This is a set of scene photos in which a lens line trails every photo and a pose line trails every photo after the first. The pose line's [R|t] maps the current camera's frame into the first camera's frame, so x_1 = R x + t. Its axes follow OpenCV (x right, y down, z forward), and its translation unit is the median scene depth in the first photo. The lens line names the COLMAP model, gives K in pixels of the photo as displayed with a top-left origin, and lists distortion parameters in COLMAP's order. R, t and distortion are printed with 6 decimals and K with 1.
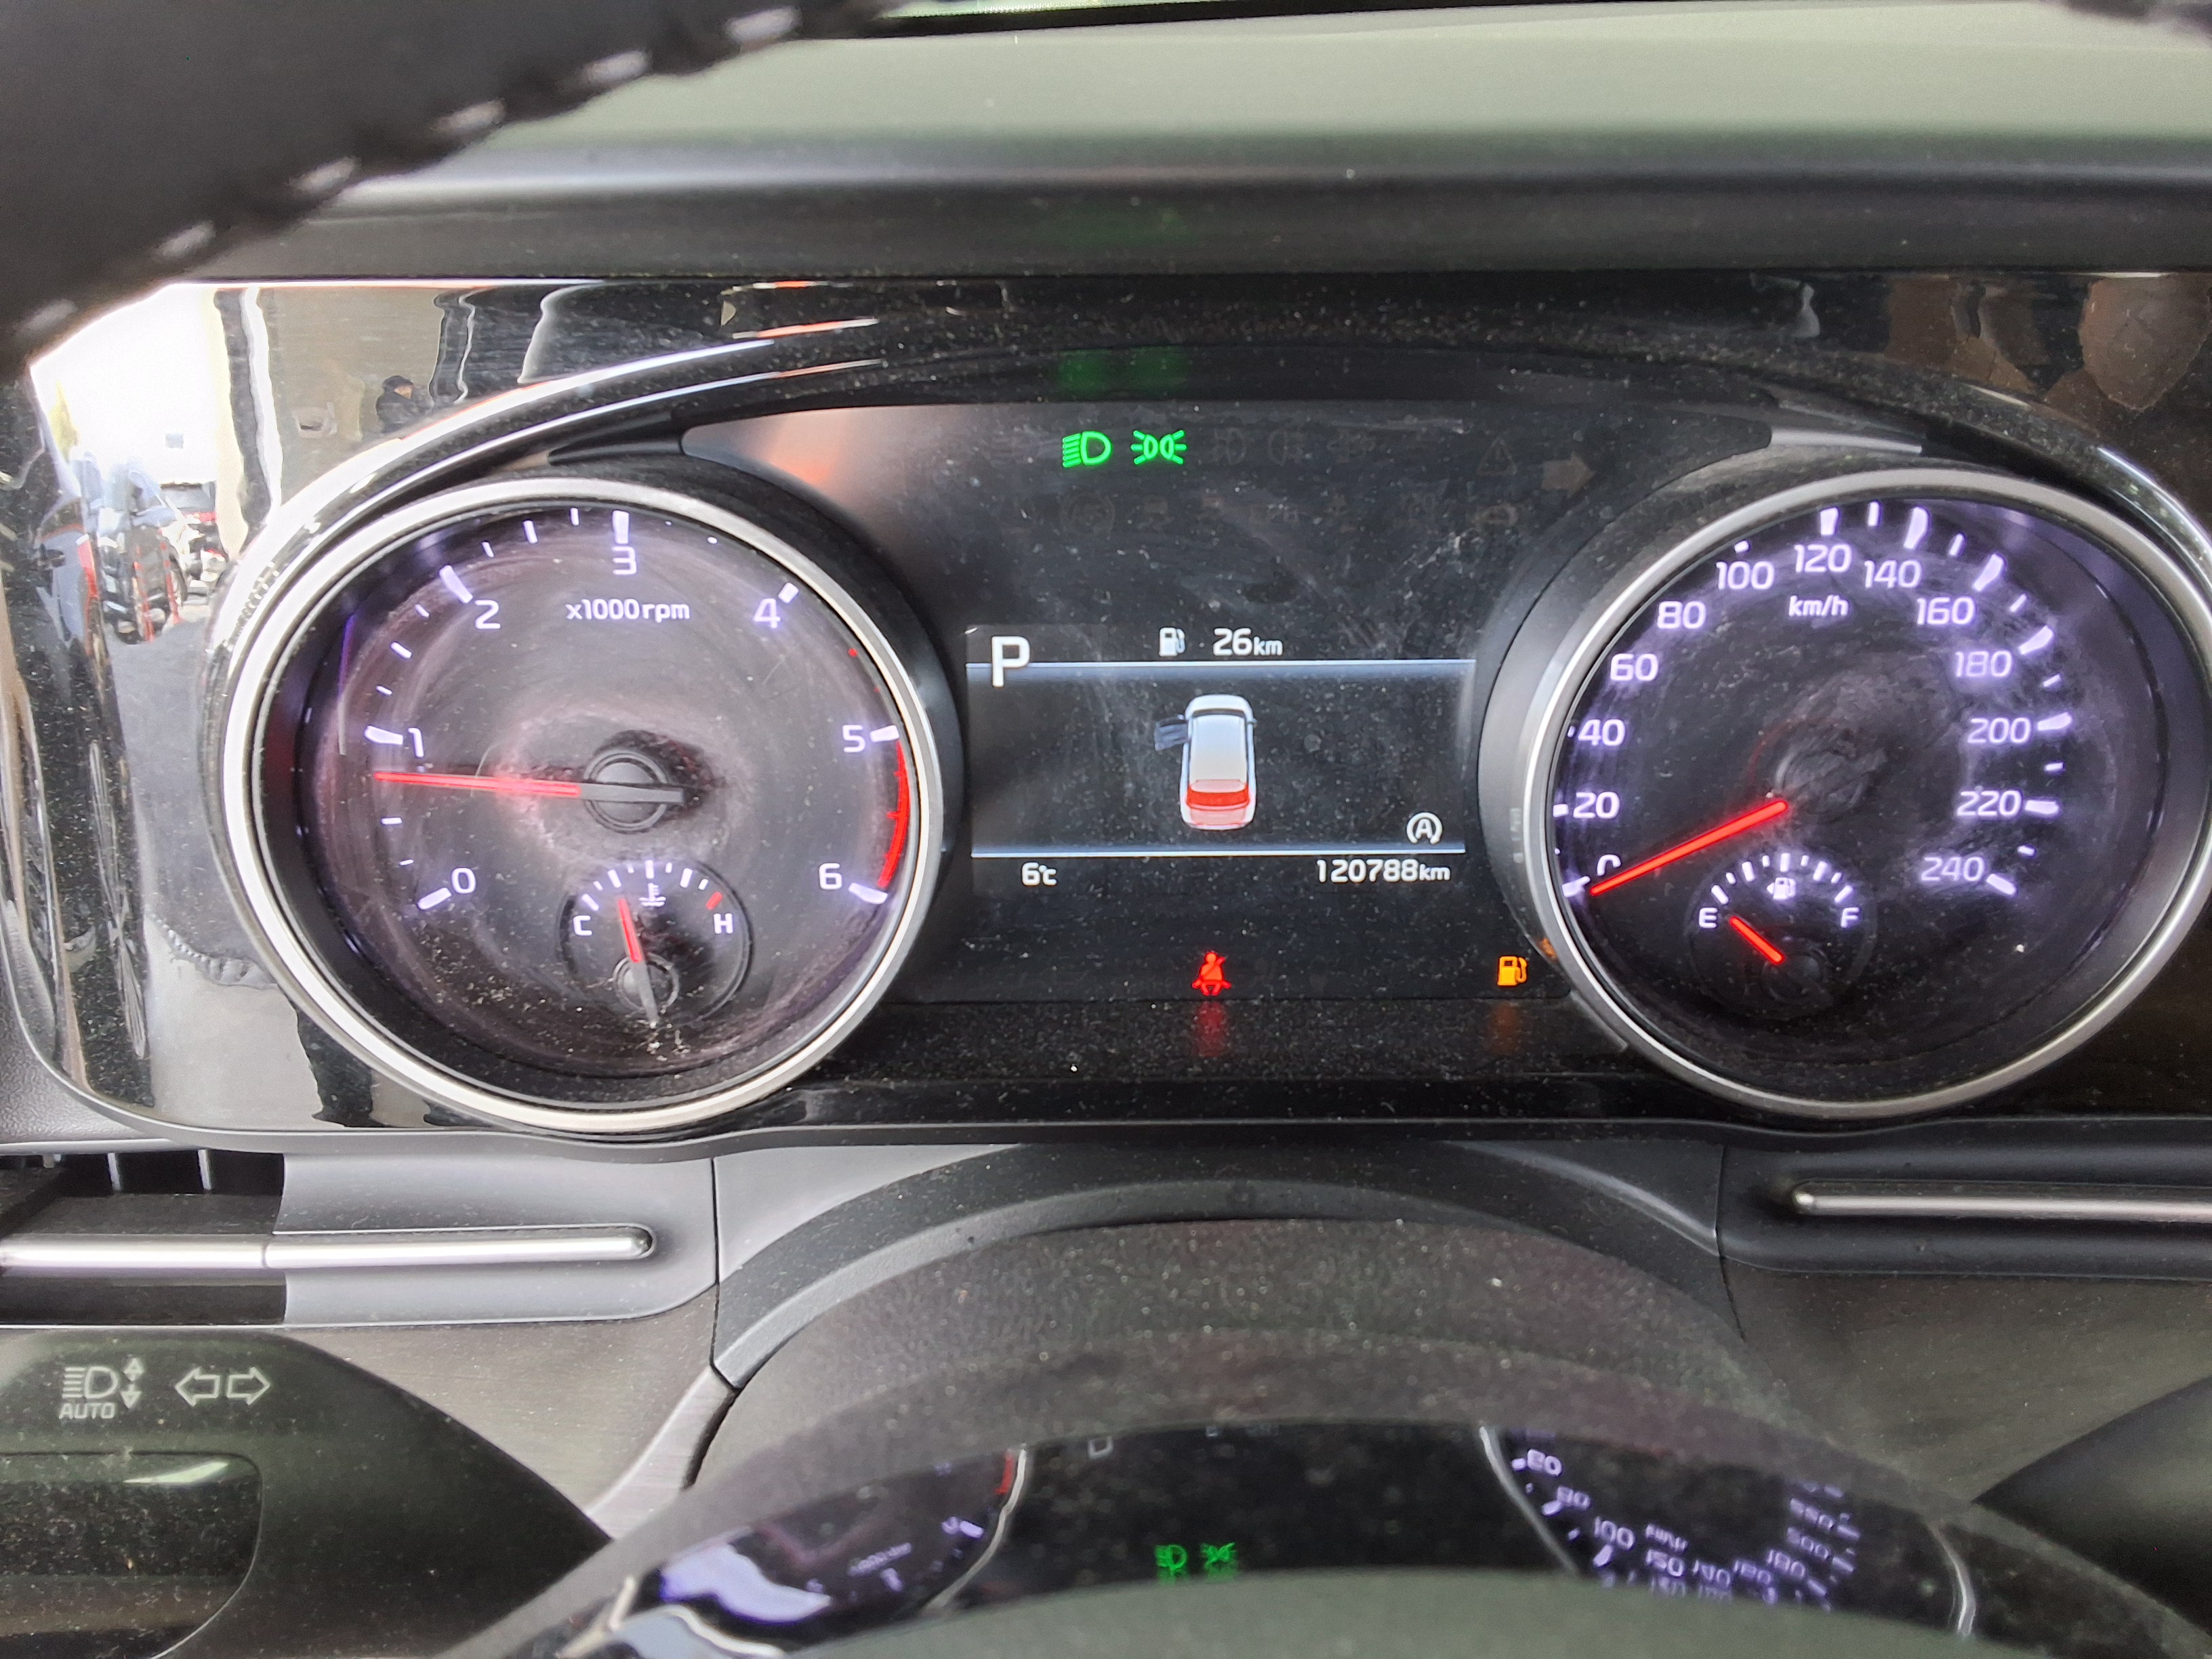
lens RADIAL K [[1769.0, 0, 1102.6], [0, 1769.0, 815.8], [0, 0, 1]] dist [0.072222, -0.014794]
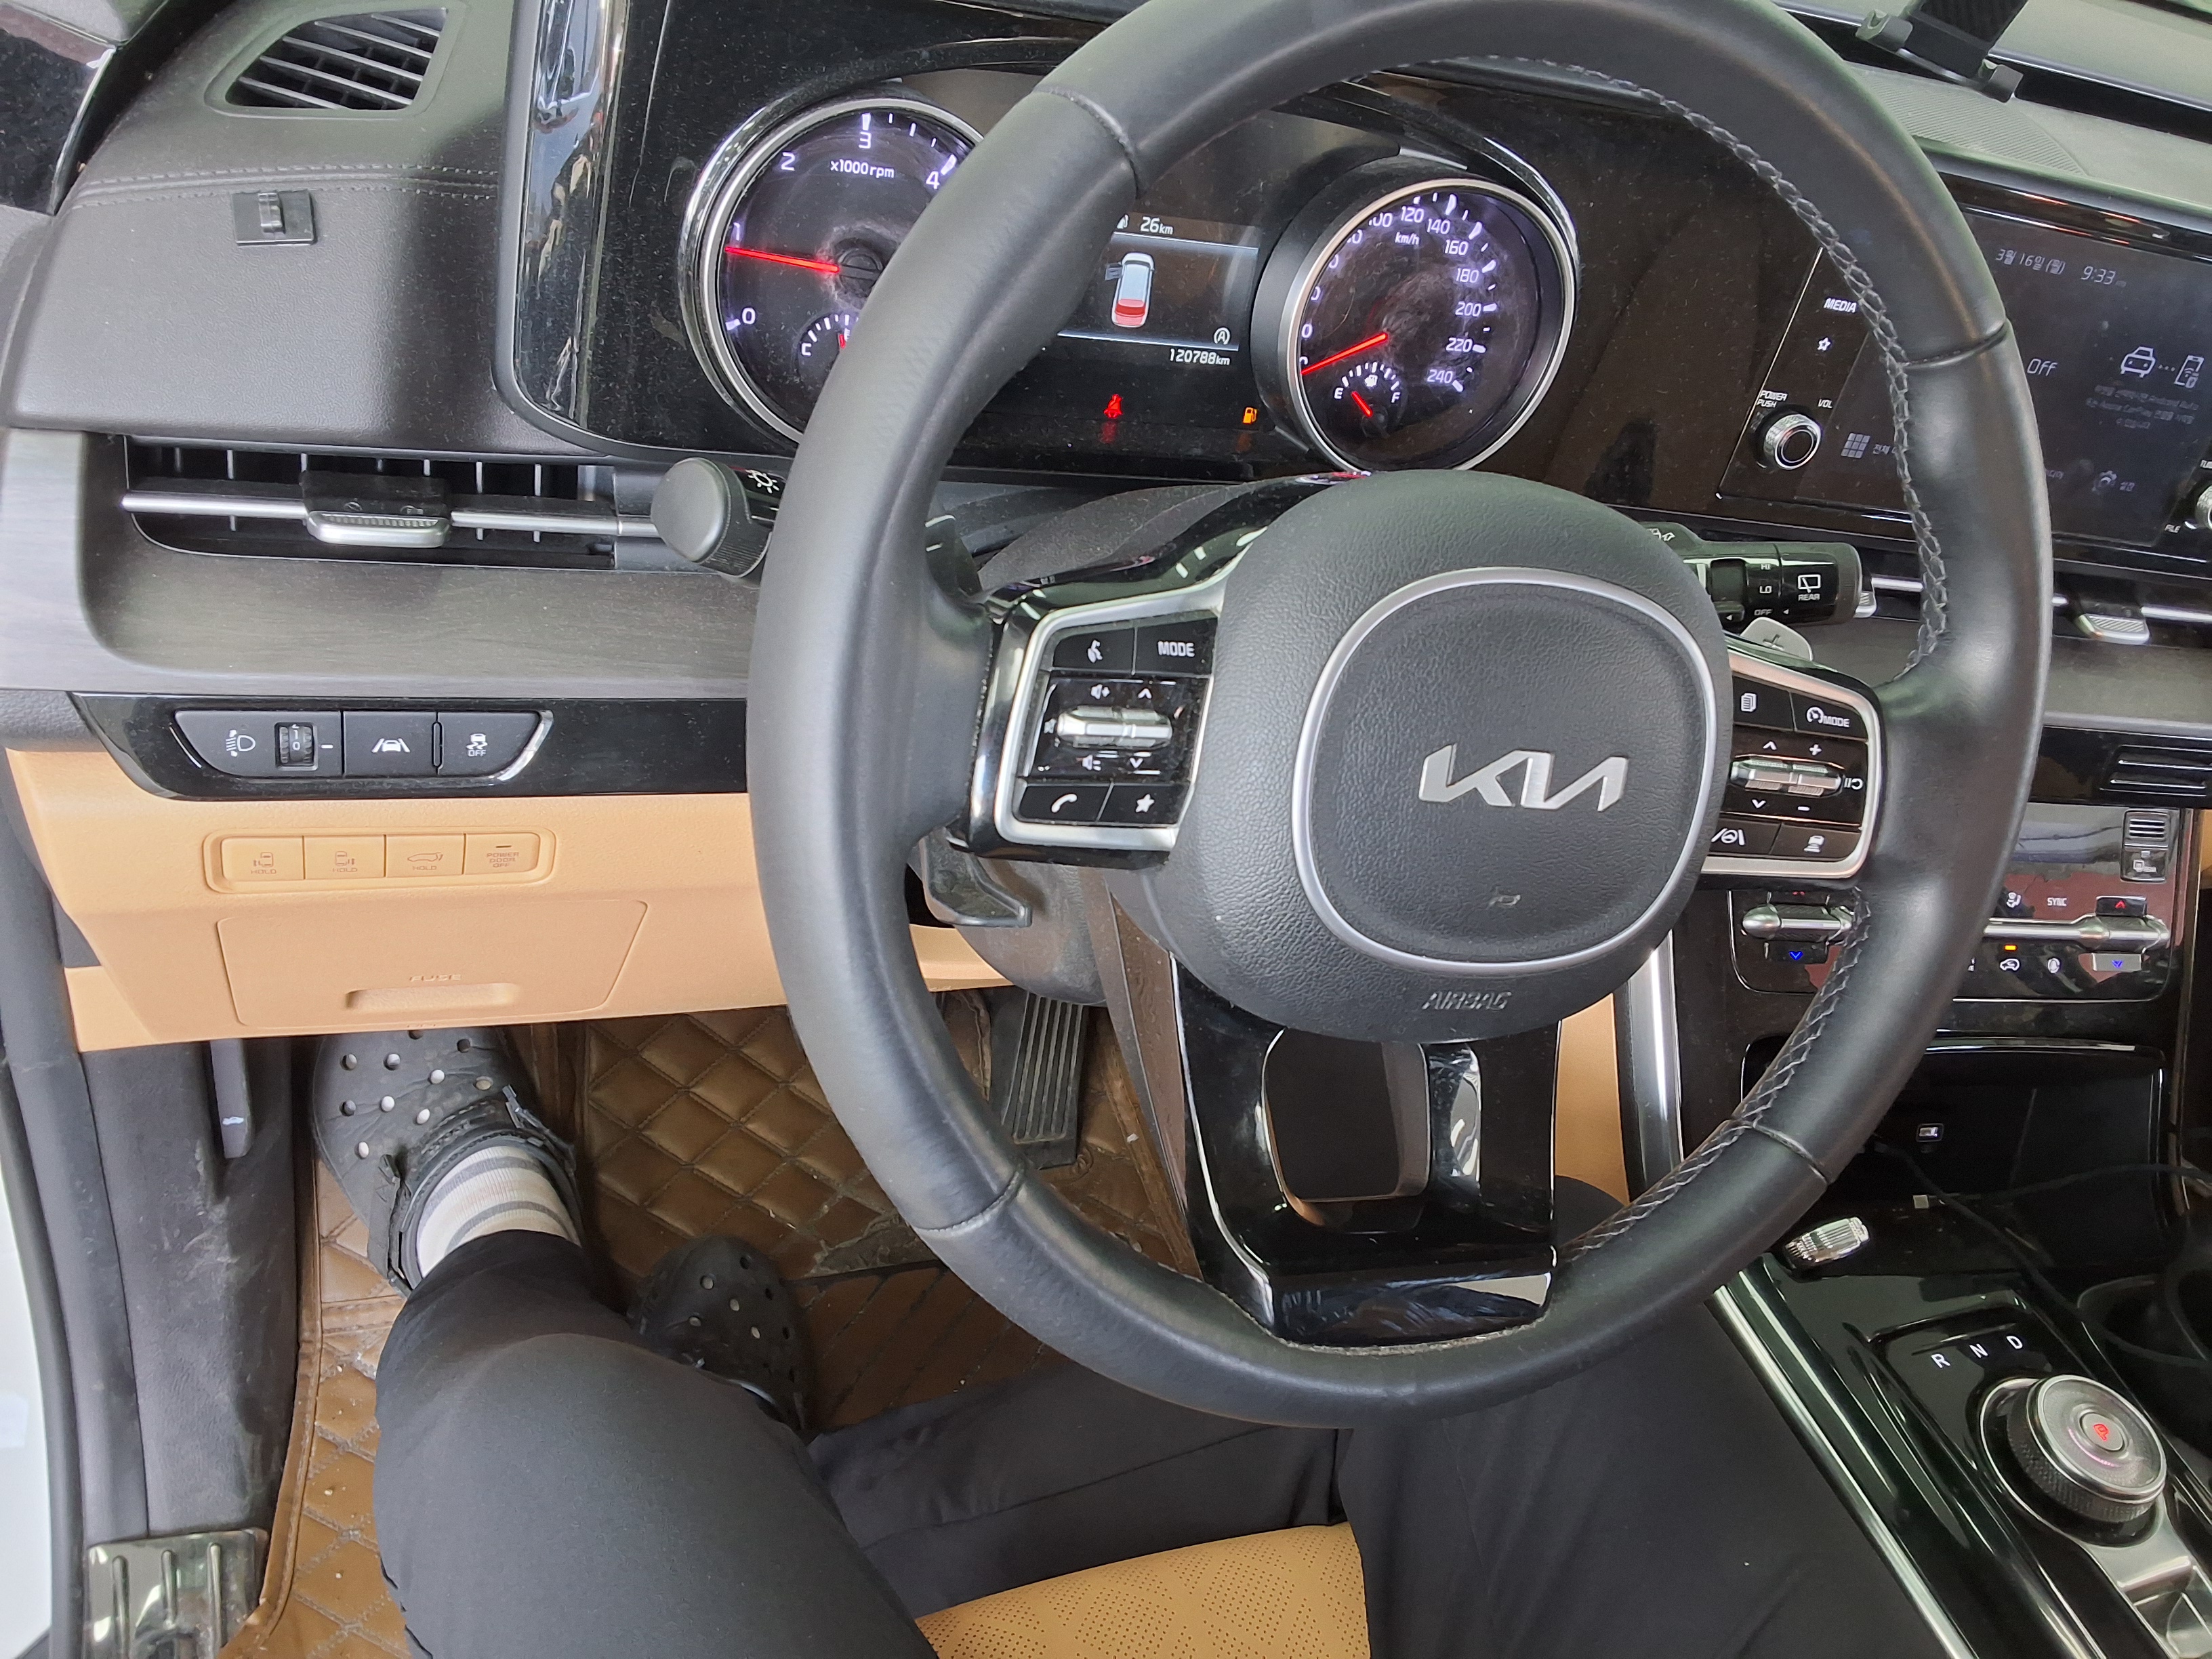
lens RADIAL K [[1769.0, 0, 1104.6], [0, 1769.0, 840.0], [0, 0, 1]] dist [0.072222, -0.014794]
pose [[0.914133, -0.026659, 0.404536, -0.780632], [-0.063391, 0.976163, 0.207574, 0.156723], [-0.400427, -0.215394, 0.890653, -0.864771]]
